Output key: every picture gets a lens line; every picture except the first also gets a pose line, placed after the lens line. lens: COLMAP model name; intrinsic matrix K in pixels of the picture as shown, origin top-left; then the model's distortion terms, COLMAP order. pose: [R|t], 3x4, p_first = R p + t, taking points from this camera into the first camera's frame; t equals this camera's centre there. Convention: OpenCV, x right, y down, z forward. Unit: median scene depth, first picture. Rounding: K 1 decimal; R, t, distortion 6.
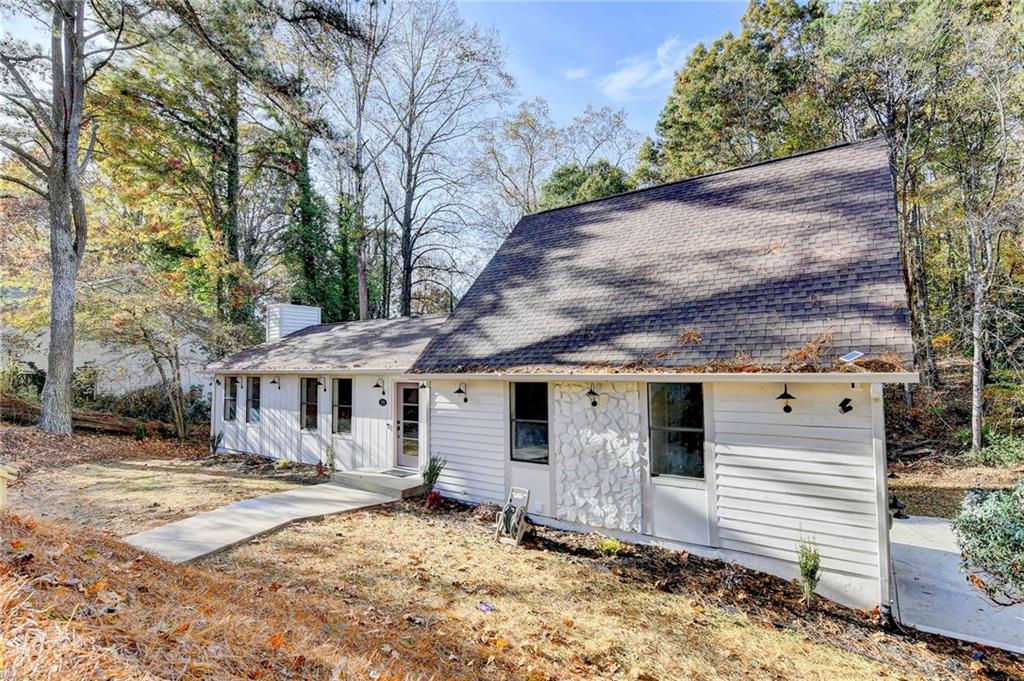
lens RADIAL K [[474.7, 0, 512.6], [0, 474.7, 341.2], [0, 0, 1]] dist [-0.003366, -0.003297]
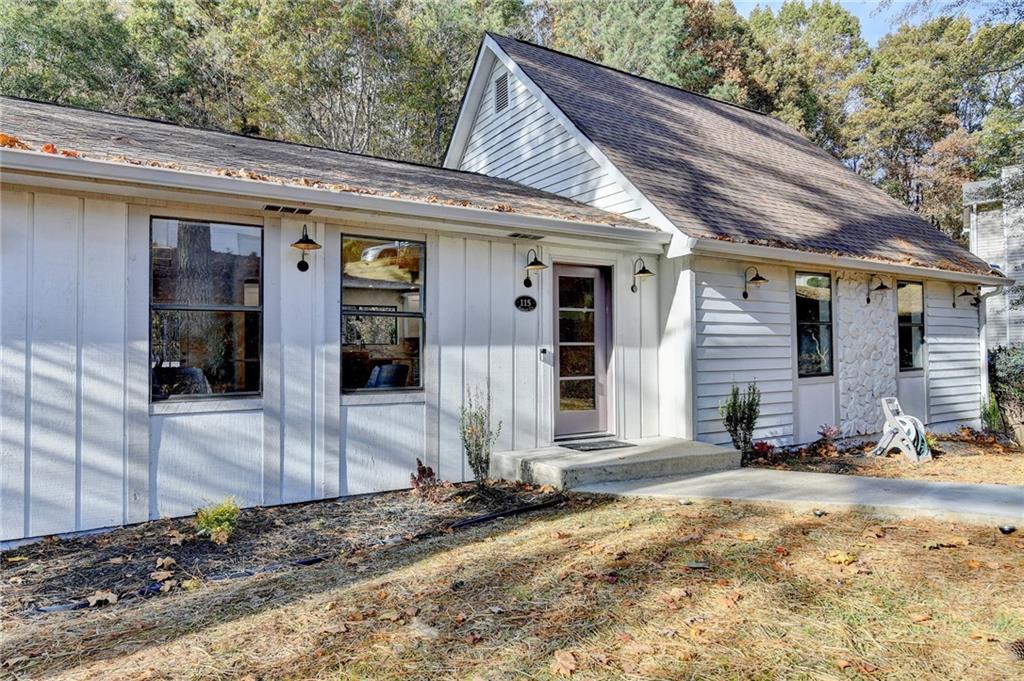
lens RADIAL K [[605.9, 0, 513.6], [0, 605.9, 338.7], [0, 0, 1]] dist [-0.007498, 0.007336]
pose [[0.431477, -0.047247, 0.900886, -0.710240], [-0.100228, 0.989934, 0.099921, 0.095409], [-0.896539, -0.133408, 0.422398, 0.687795]]
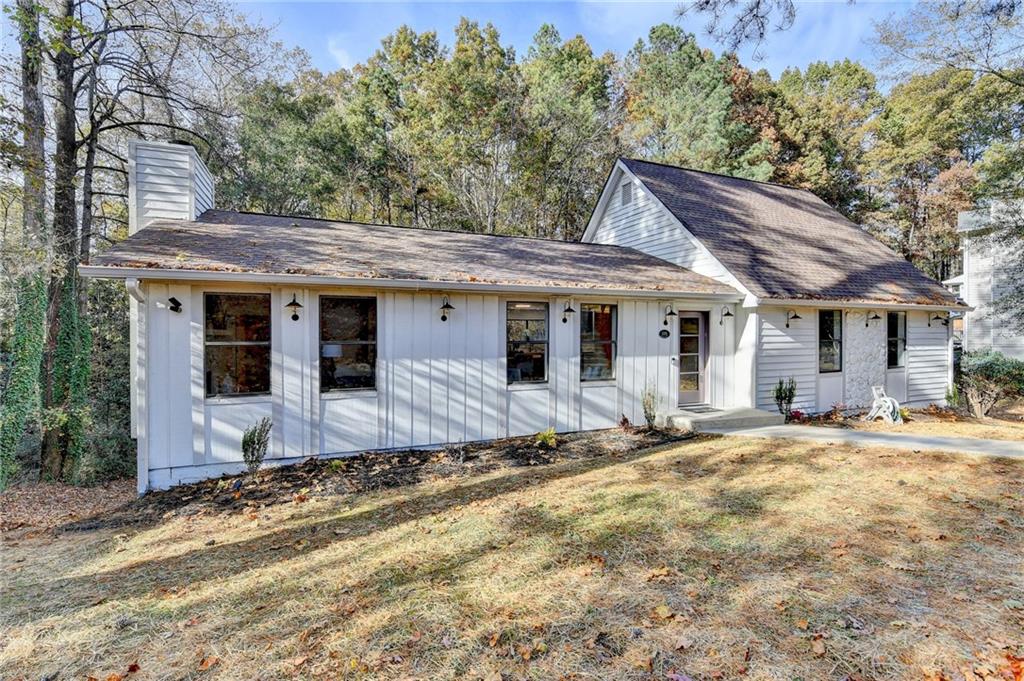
lens RADIAL K [[474.7, 0, 509.3], [0, 474.7, 338.2], [0, 0, 1]] dist [-0.003366, -0.003297]
pose [[0.549823, -0.069987, 0.832344, -1.005882], [-0.087808, 0.986119, 0.140921, 0.038338], [-0.830653, -0.150568, 0.536046, 0.698189]]
